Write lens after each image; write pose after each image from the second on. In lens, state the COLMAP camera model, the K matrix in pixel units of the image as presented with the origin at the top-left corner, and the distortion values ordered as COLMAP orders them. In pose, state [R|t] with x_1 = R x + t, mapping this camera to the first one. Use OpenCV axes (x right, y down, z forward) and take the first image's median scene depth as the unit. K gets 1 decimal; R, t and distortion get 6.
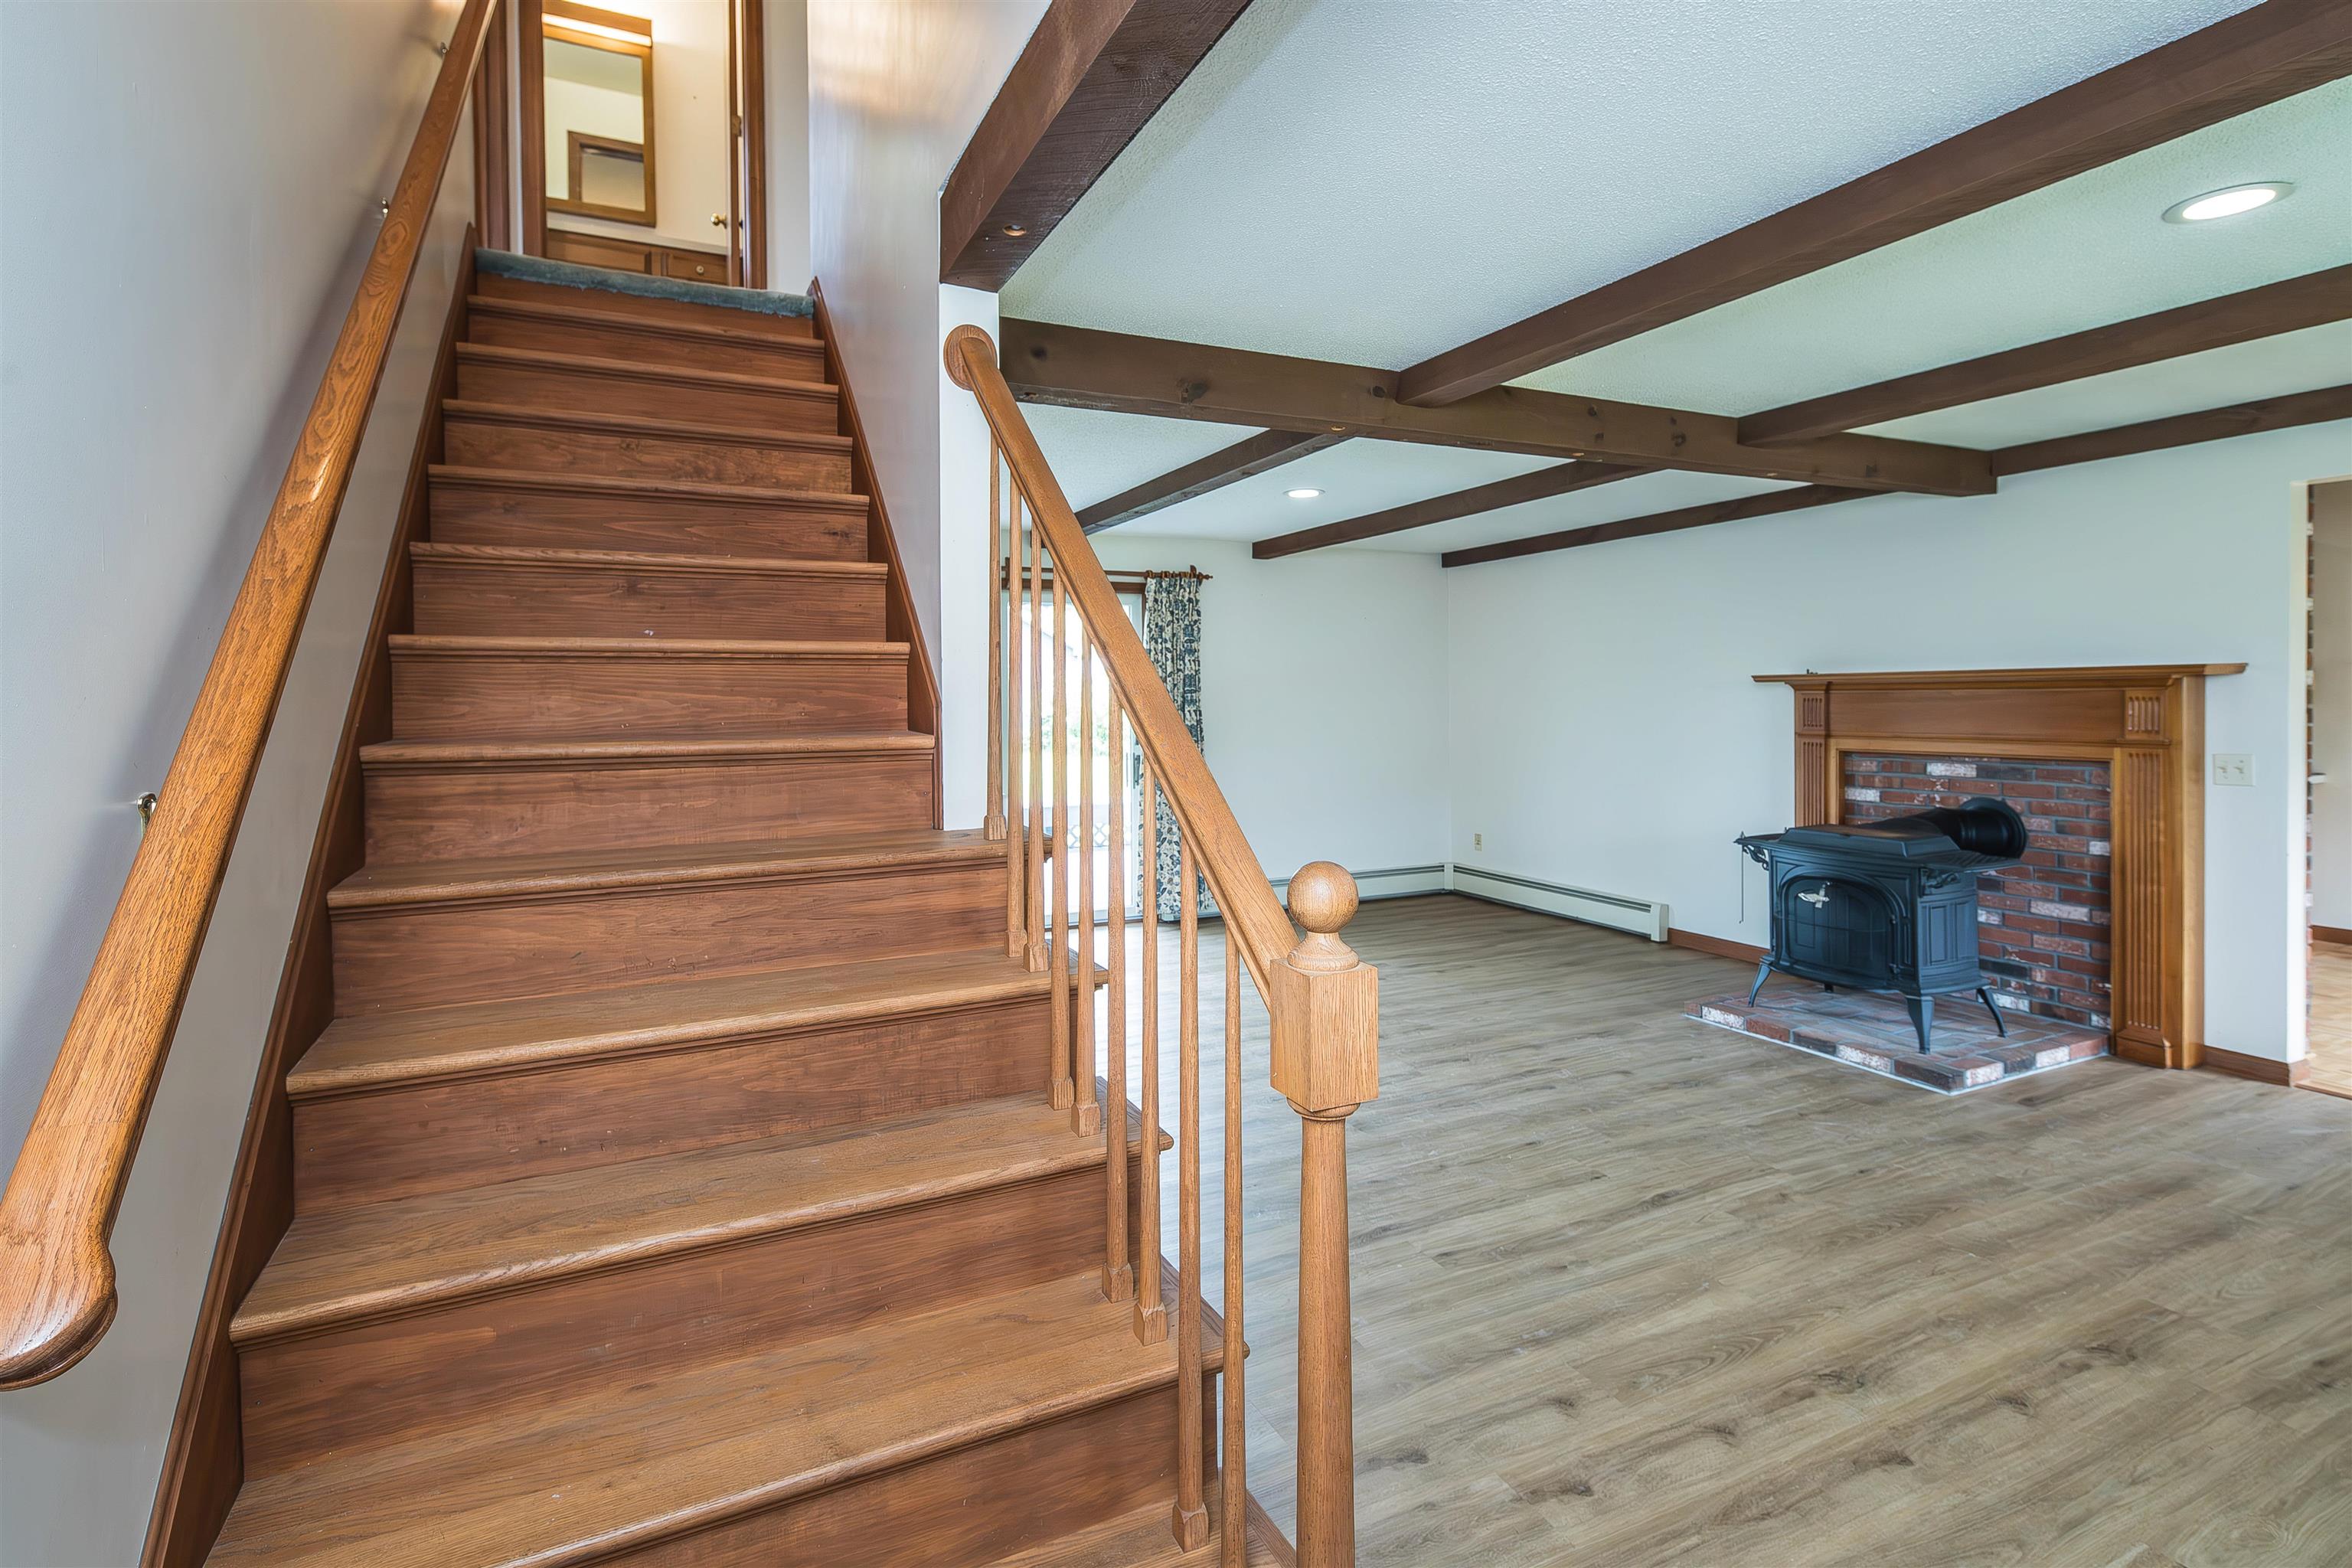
lens RADIAL K [[1178.6, 0, 1175.1], [0, 1178.6, 751.6], [0, 0, 1]] dist [0.001835, -0.002491]
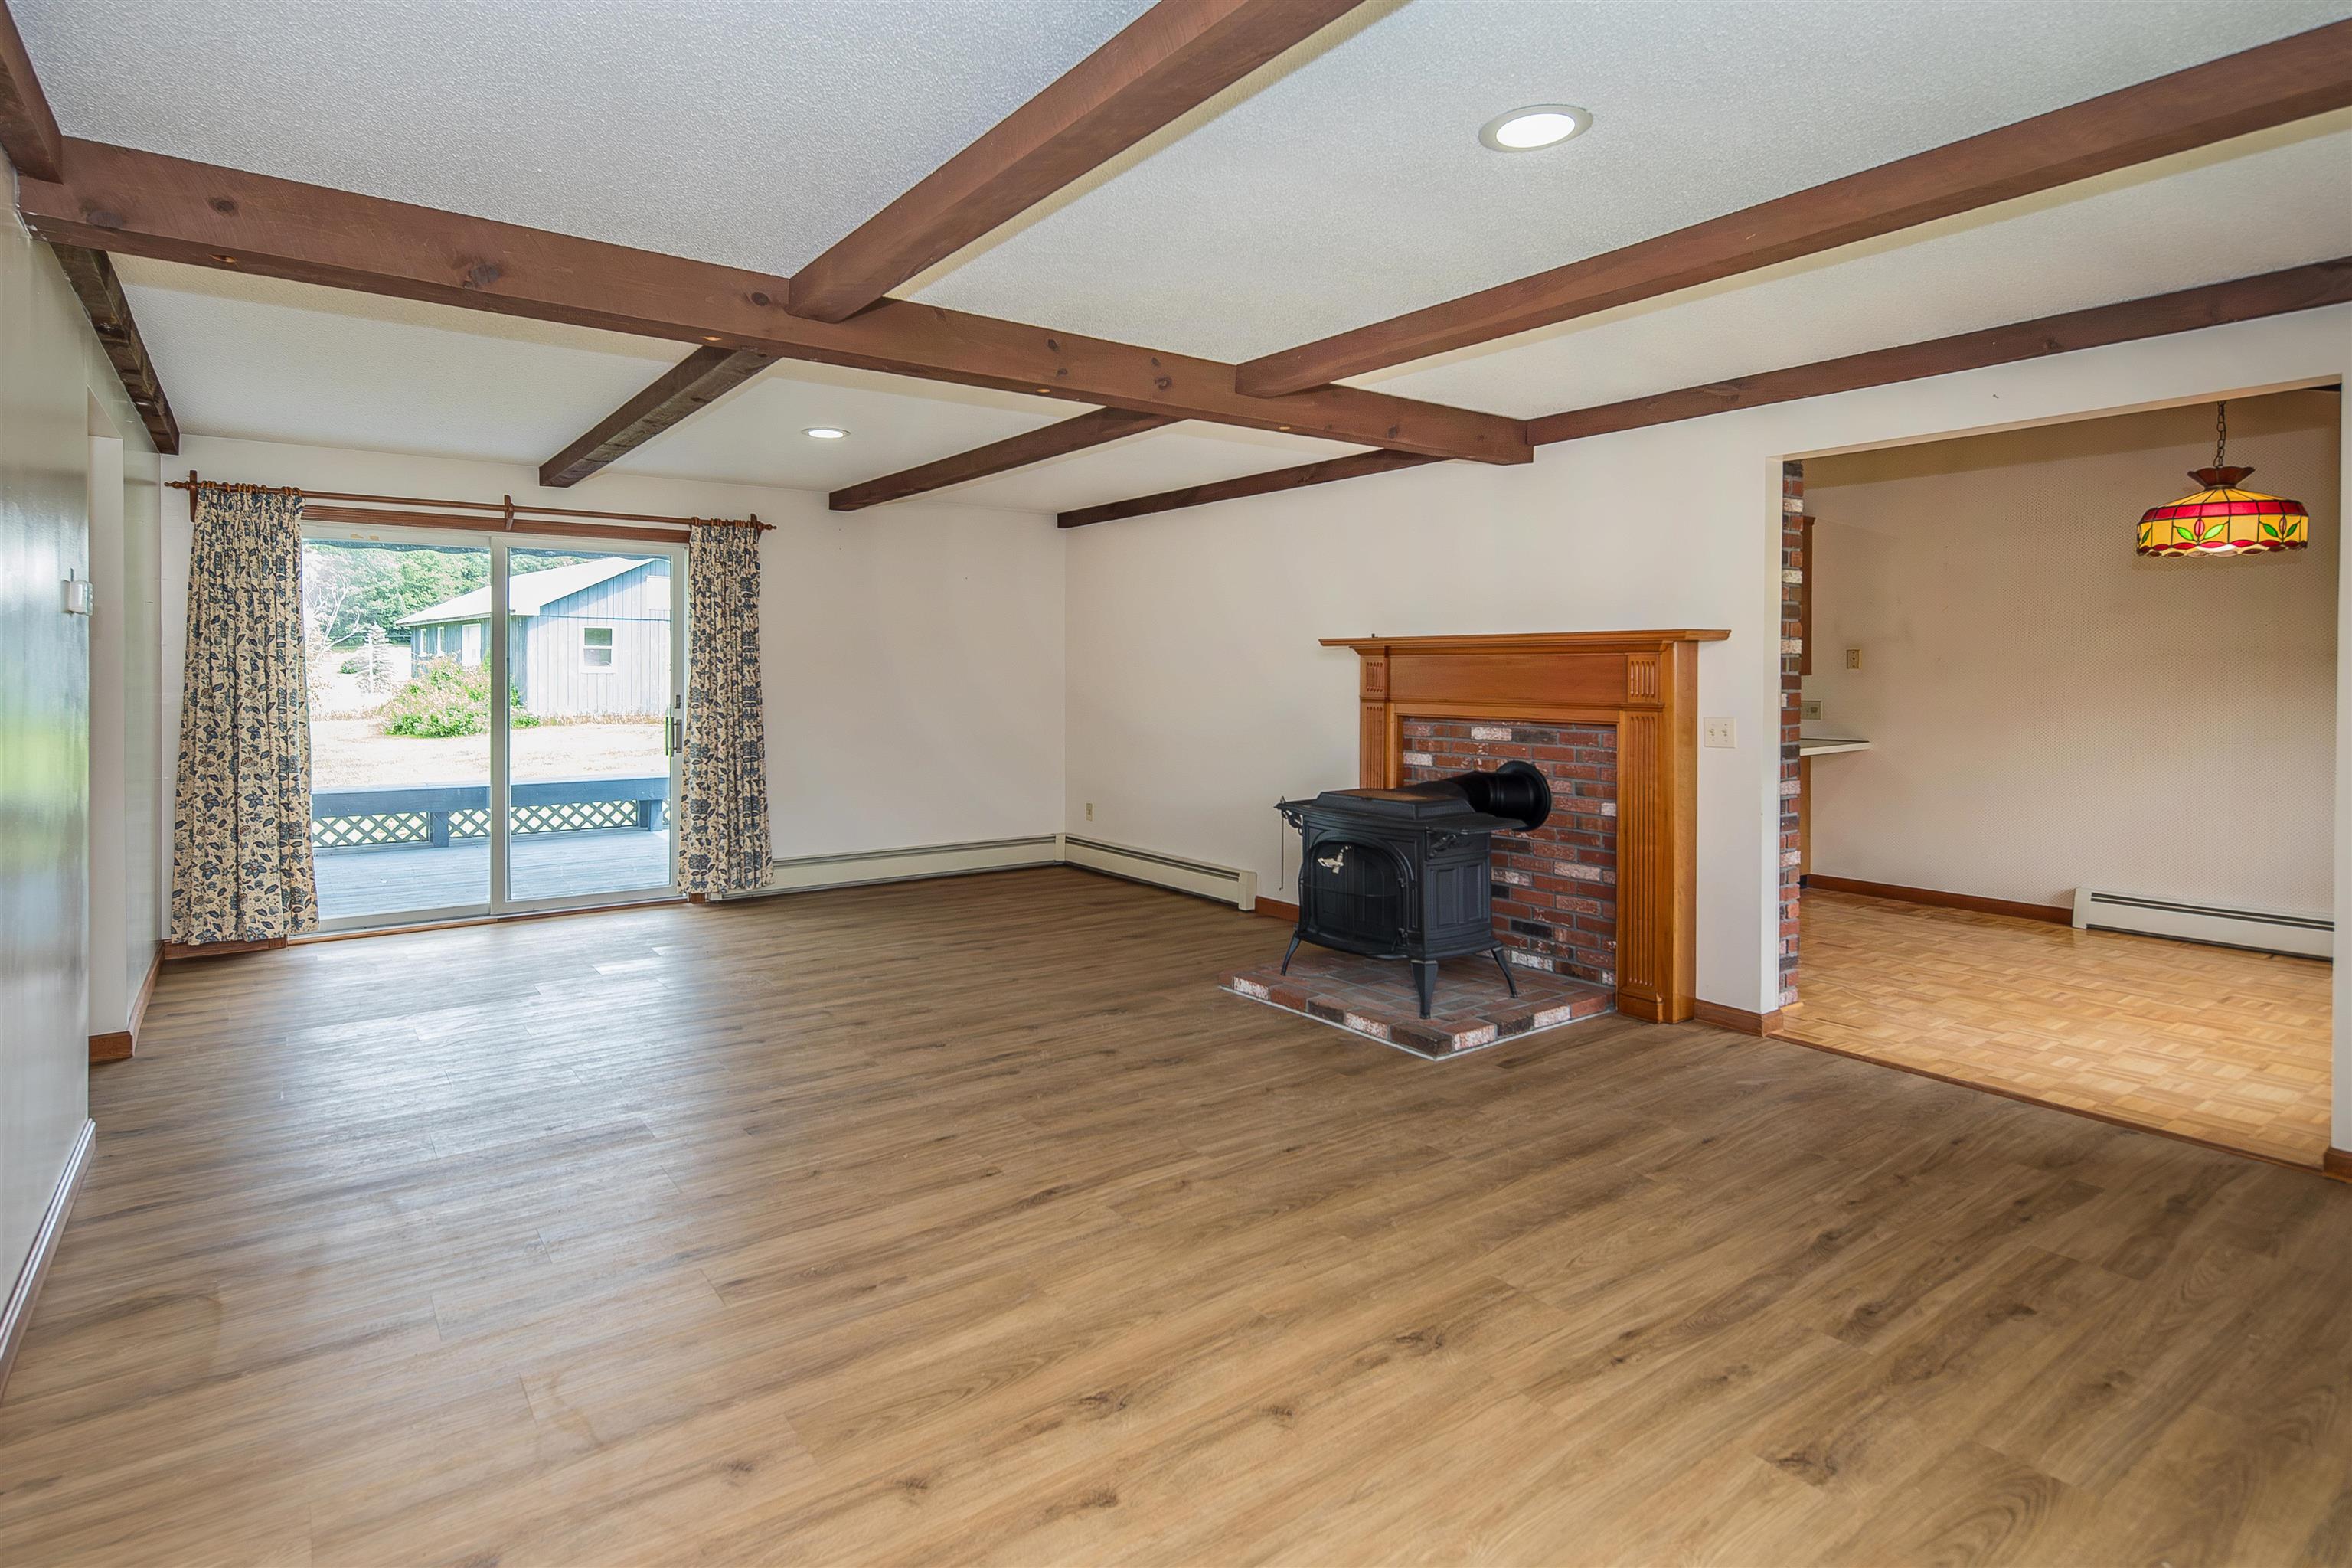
lens RADIAL K [[1163.4, 0, 1180.1], [0, 1163.4, 724.7], [0, 0, 1]] dist [0.000178, -0.000018]
pose [[0.986794, 0.001423, 0.161974, 0.269921], [-0.000877, 0.999994, -0.003438, 0.013093], [-0.161978, 0.003251, 0.986789, 0.067924]]
